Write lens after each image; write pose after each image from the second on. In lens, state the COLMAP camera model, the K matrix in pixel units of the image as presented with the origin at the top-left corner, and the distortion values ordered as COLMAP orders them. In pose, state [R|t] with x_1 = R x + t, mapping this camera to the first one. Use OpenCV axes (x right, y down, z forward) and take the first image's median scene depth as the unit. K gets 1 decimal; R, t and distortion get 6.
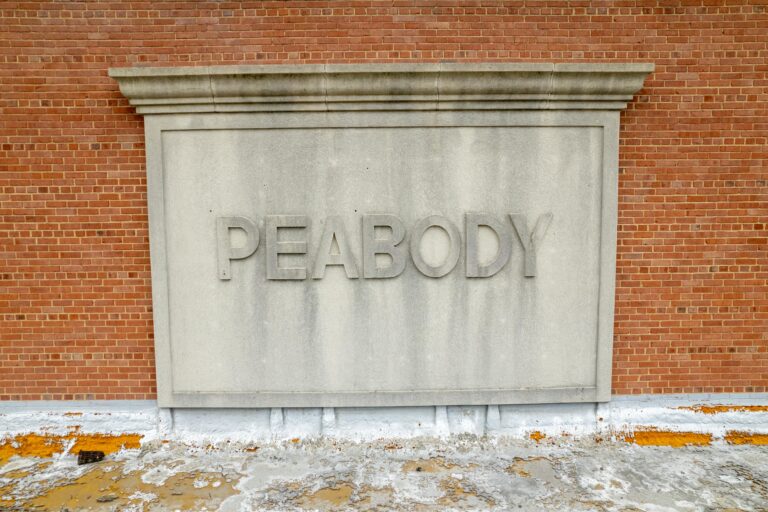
lens RADIAL K [[485.2, 0, 383.7], [0, 485.2, 254.0], [0, 0, 1]] dist [-0.034647, 0.000923]
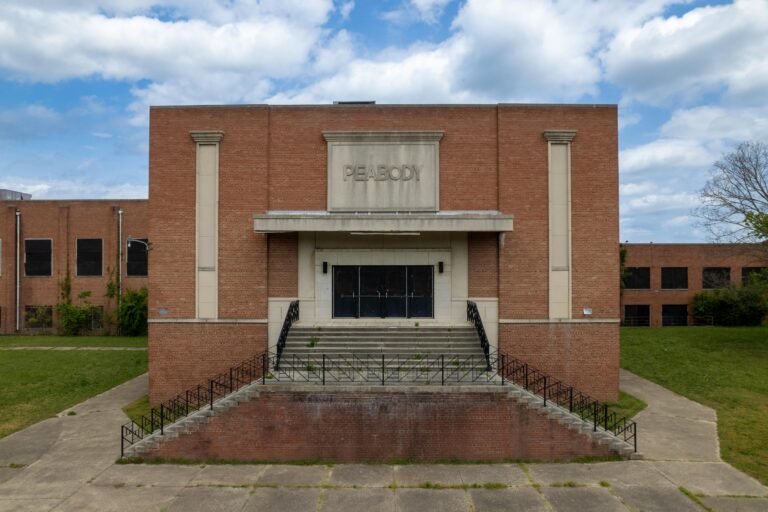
lens RADIAL K [[485.2, 0, 384.1], [0, 485.2, 257.4], [0, 0, 1]] dist [-0.034647, 0.000923]
pose [[0.999921, 0.006825, -0.010518, 0.057066], [-0.007786, 0.995516, -0.094267, 1.115968], [0.009828, 0.094342, 0.995491, -3.121988]]
